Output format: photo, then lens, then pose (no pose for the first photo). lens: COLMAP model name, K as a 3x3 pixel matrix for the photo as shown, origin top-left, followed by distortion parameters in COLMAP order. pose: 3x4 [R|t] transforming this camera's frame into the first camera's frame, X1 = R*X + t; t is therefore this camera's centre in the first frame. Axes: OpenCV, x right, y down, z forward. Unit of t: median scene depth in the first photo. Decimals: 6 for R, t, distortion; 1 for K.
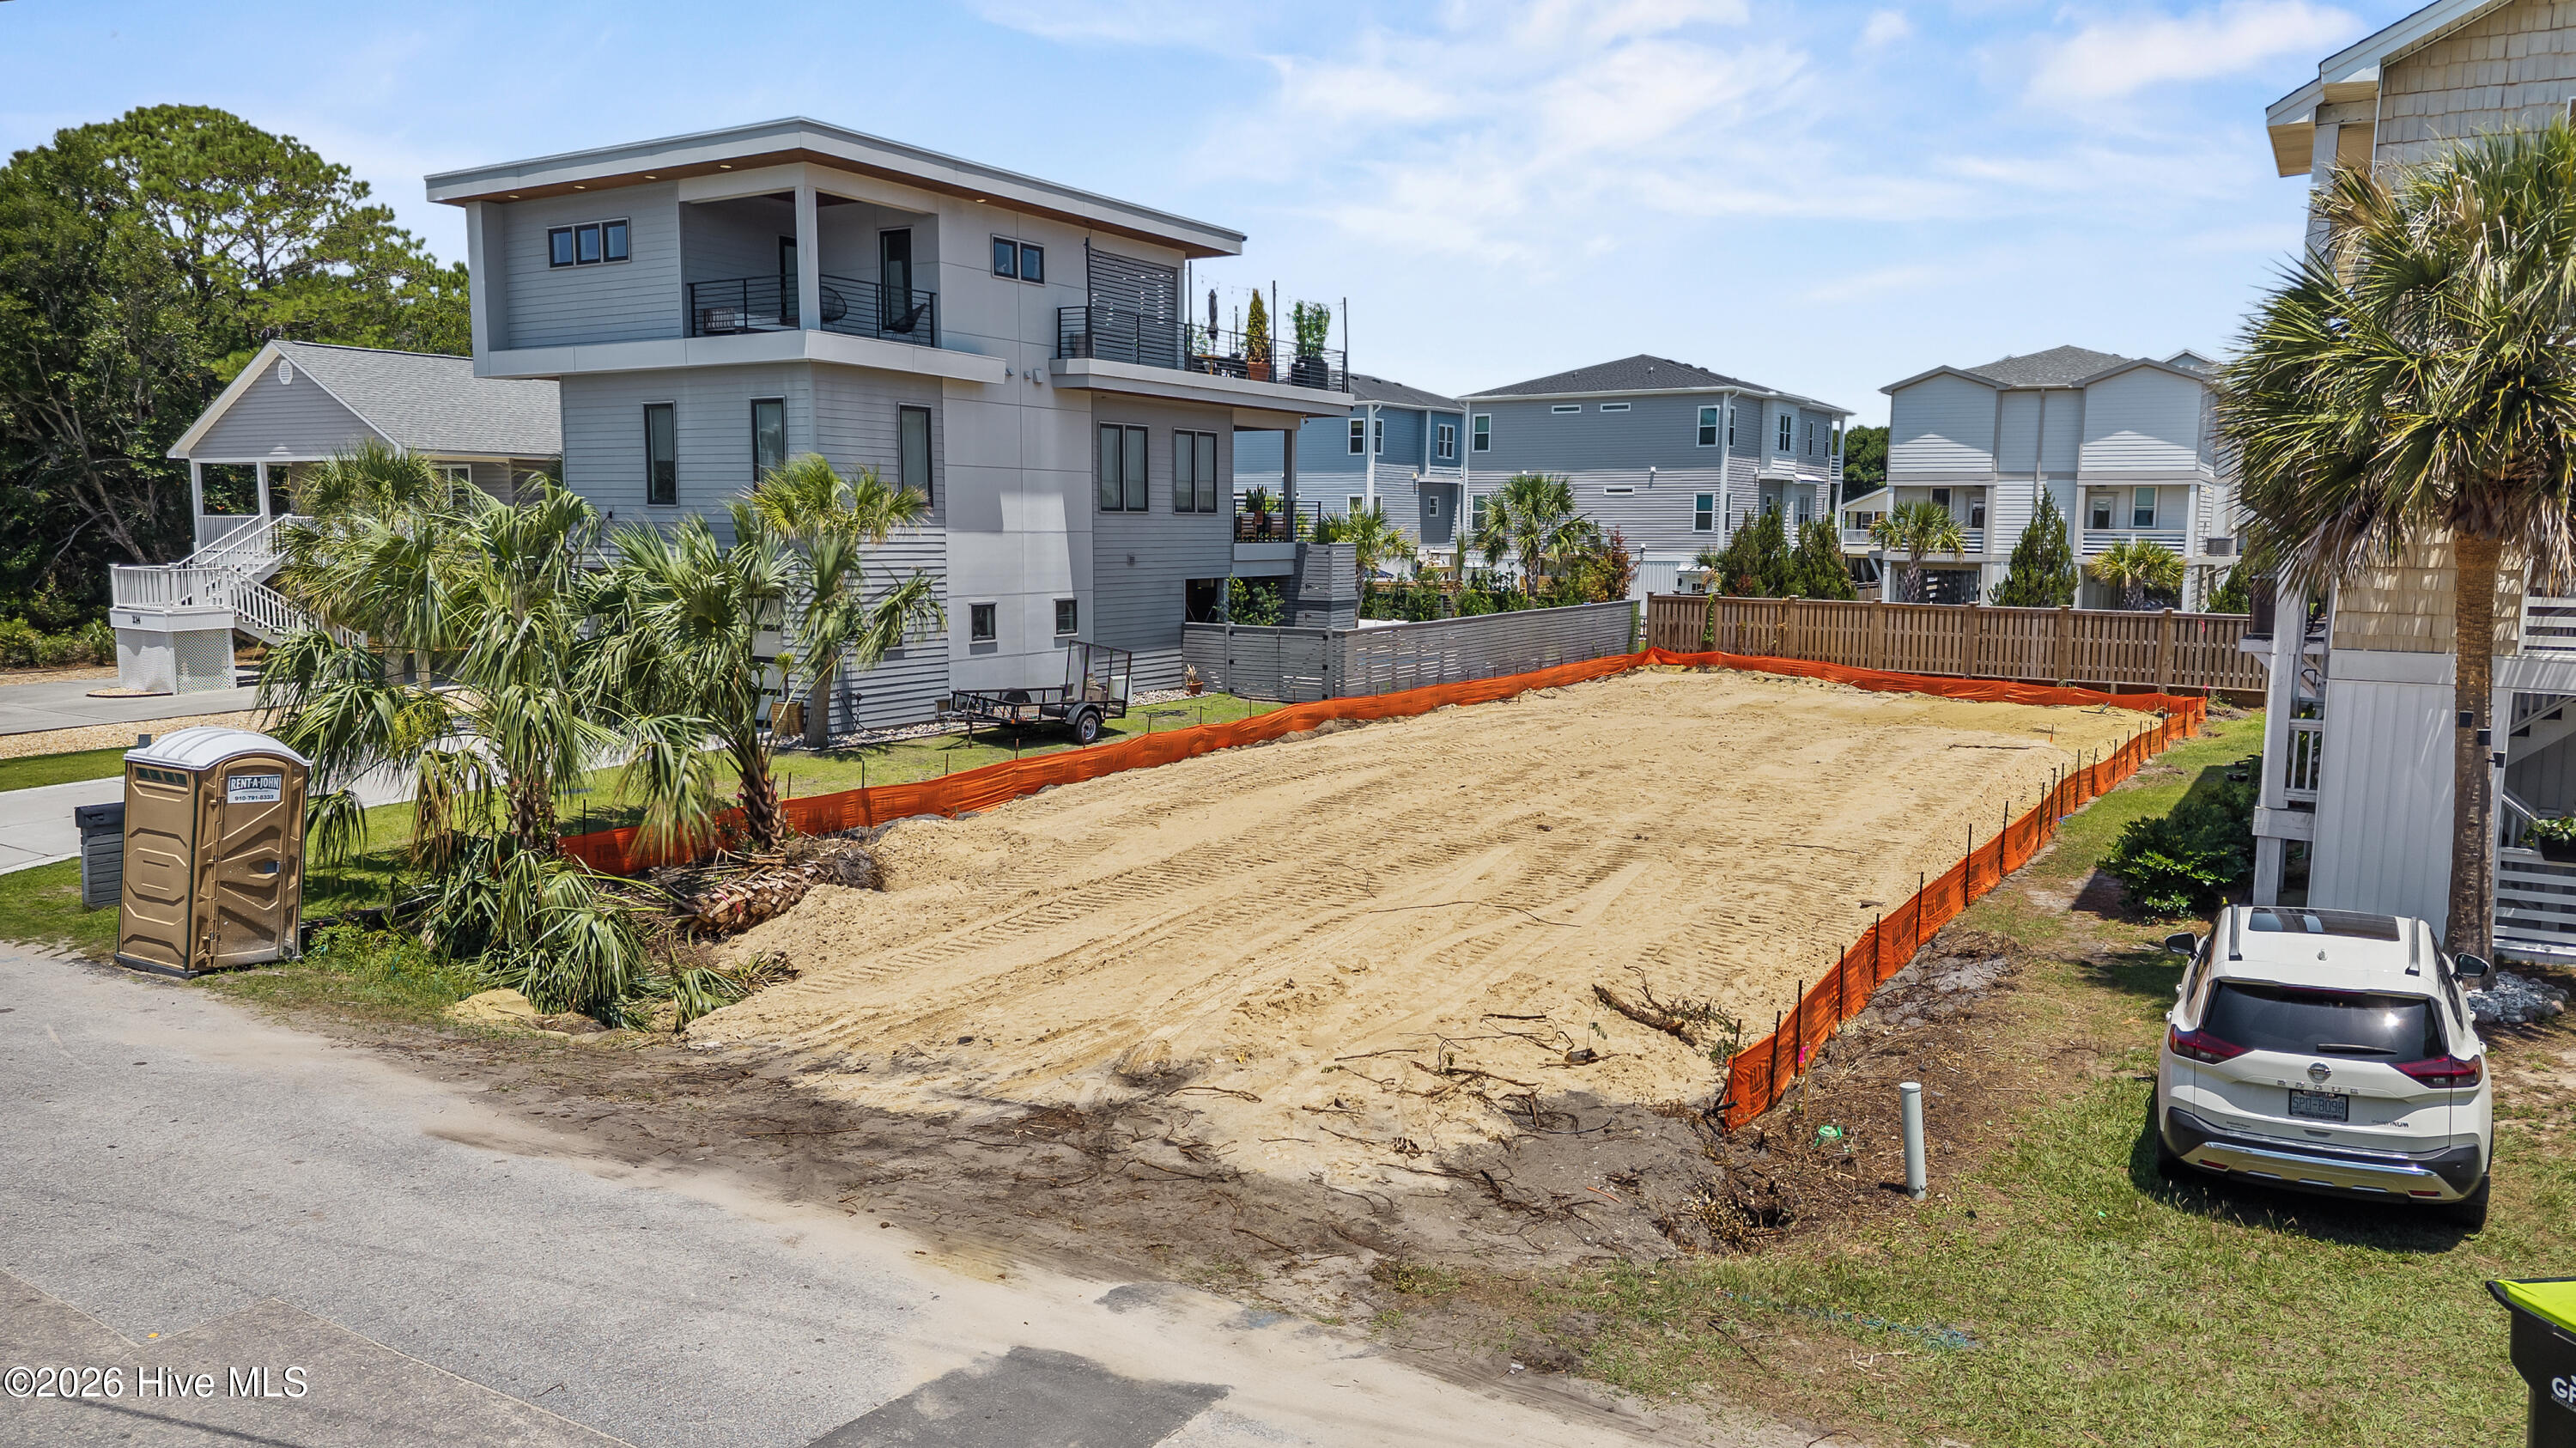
lens RADIAL K [[1720.1, 0, 1288.0], [0, 1720.1, 724.0], [0, 0, 1]] dist [0.043805, -0.052672]
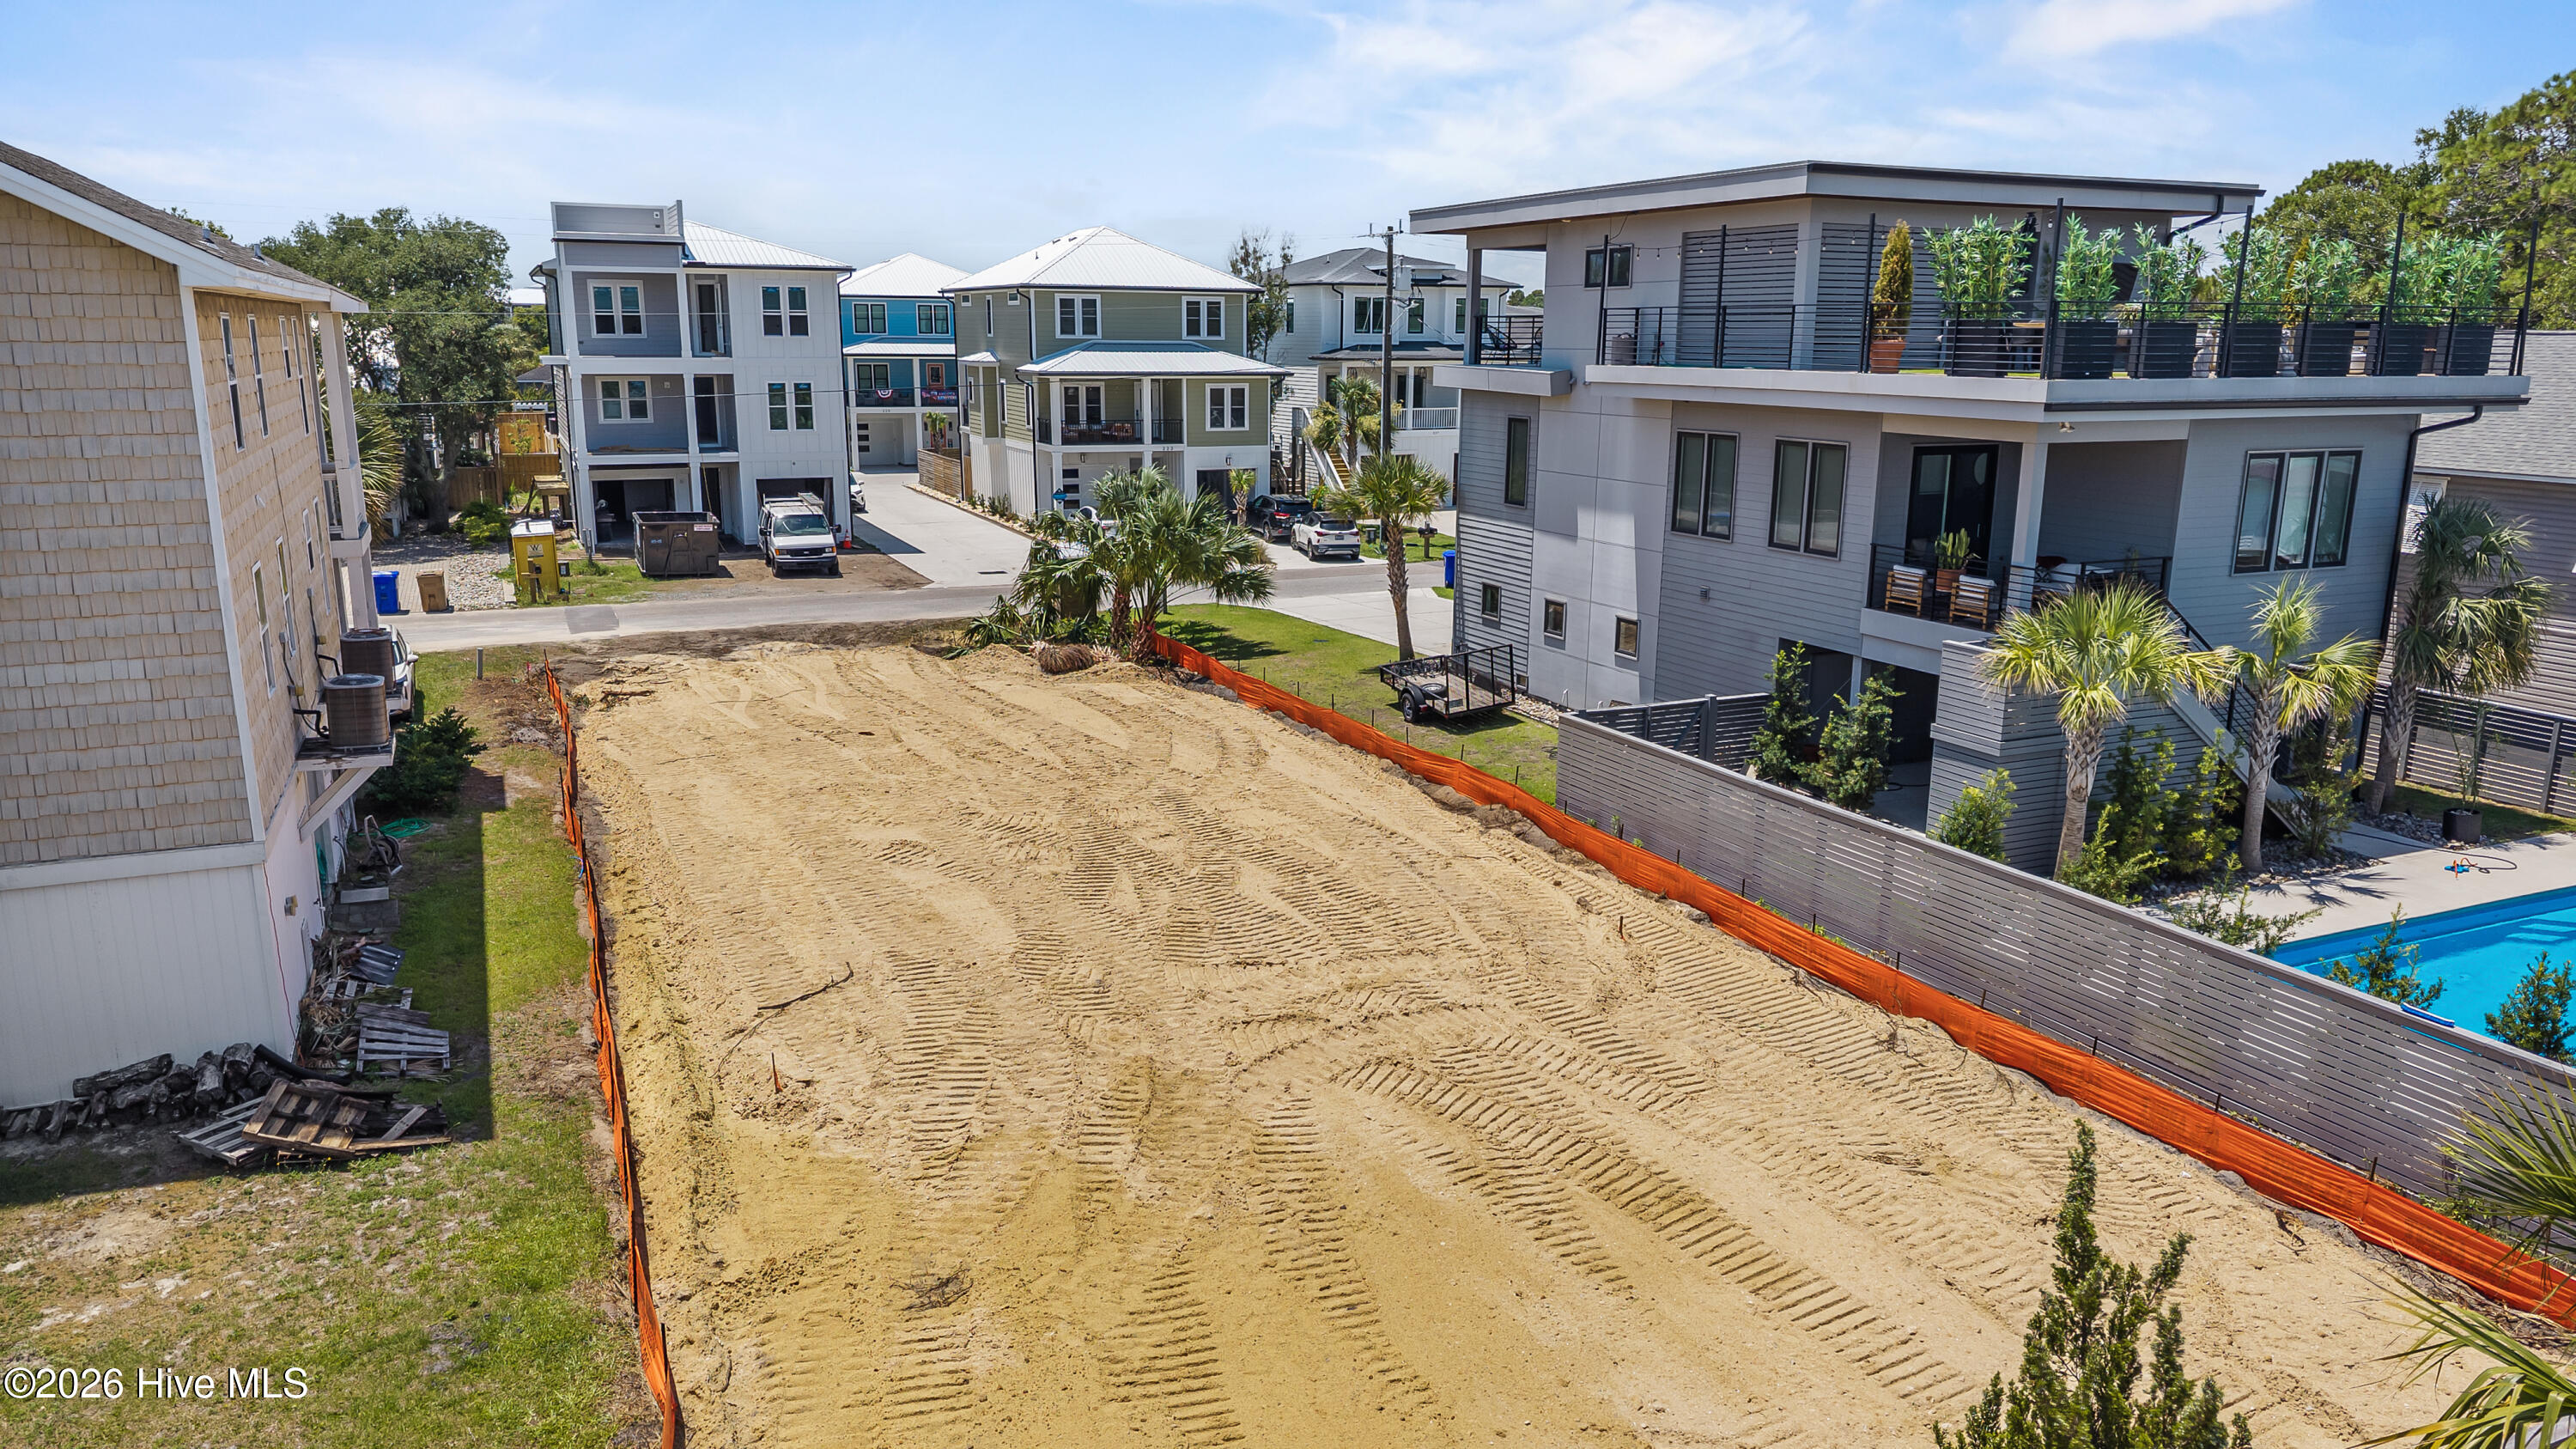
lens RADIAL K [[1720.2, 0, 1288.0], [0, 1720.2, 724.5], [0, 0, 1]] dist [0.043805, -0.052672]
pose [[-0.550689, 0.170599, -0.817091, 1.678710], [-0.108771, 0.955878, 0.272883, -0.567102], [0.827593, 0.239149, -0.507836, 2.974366]]
